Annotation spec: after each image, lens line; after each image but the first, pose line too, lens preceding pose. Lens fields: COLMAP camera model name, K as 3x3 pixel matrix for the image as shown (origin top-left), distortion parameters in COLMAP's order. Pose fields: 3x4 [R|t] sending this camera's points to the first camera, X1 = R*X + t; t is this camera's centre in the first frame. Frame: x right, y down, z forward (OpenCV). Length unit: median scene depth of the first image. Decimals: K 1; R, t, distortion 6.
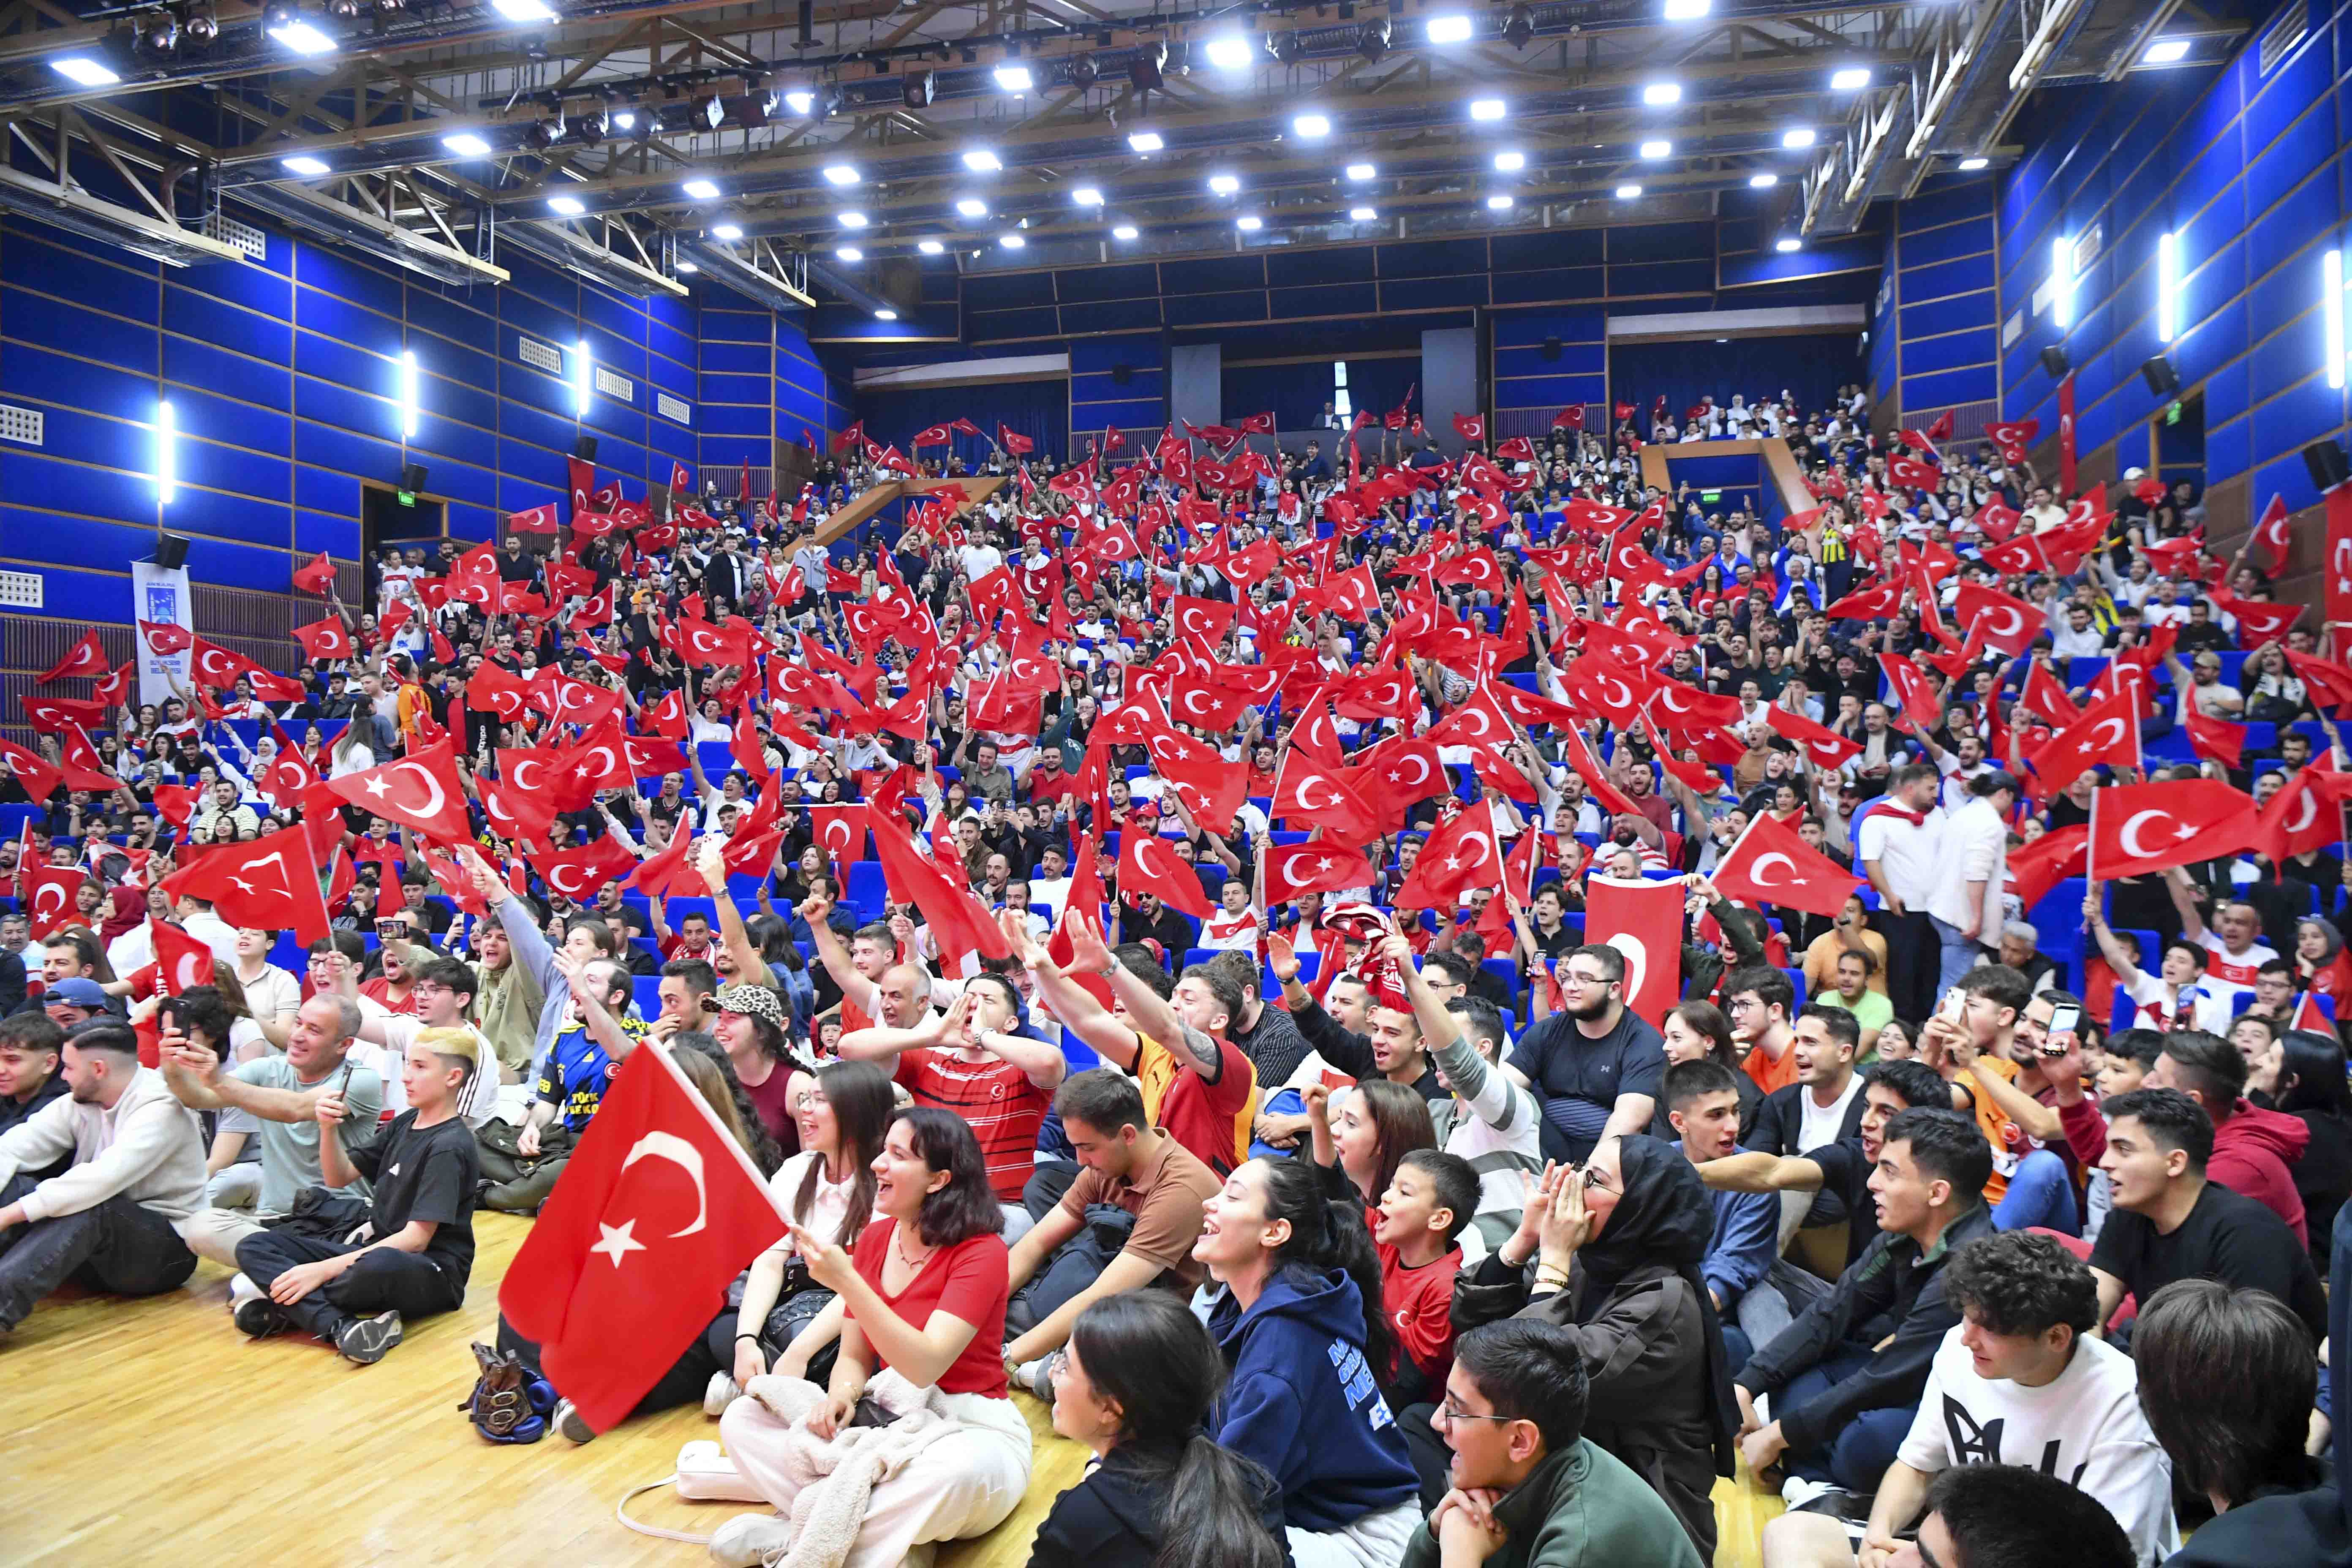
lens RADIAL K [[1631.1, 0, 1176.0], [0, 1631.1, 784.0], [0, 0, 1]] dist [-0.081222, -0.002067]
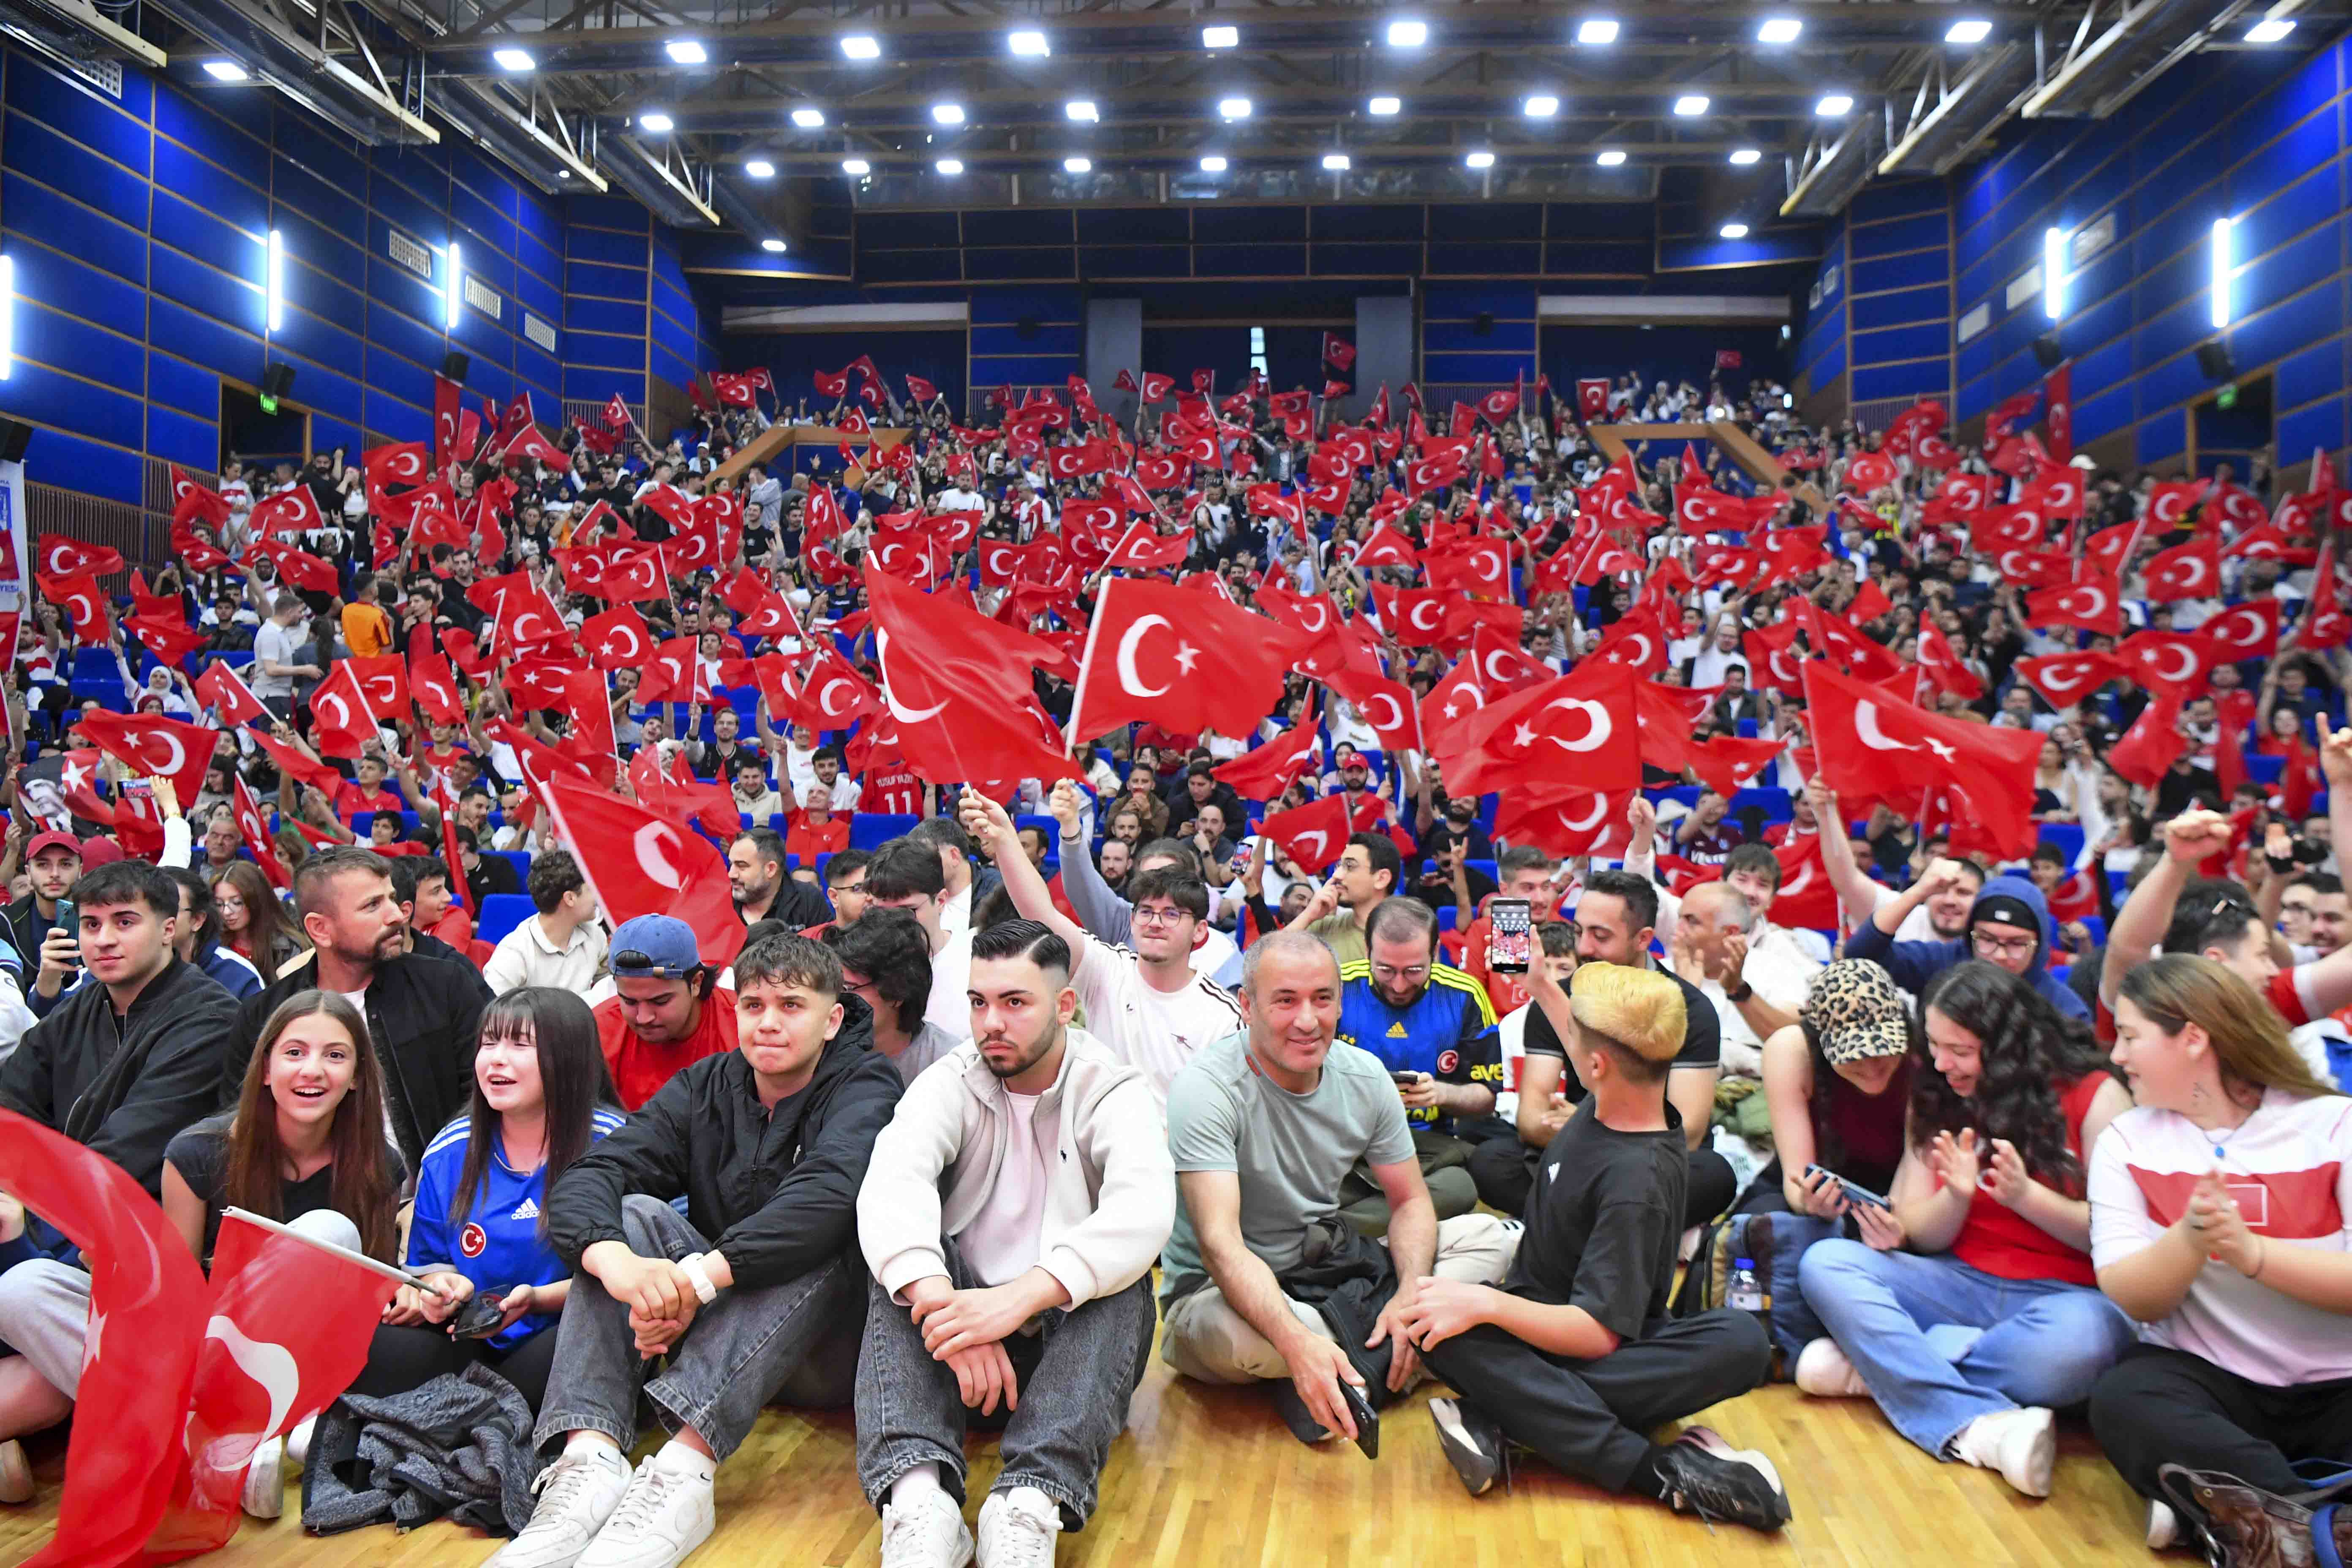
lens RADIAL K [[1641.8, 0, 1176.0], [0, 1641.8, 784.0], [0, 0, 1]] dist [-0.080326, 0.007456]
pose [[0.984675, 0.013826, 0.173849, -0.130840], [-0.012952, 0.999897, -0.006166, 0.017922], [-0.173916, 0.003820, 0.984753, 0.074933]]
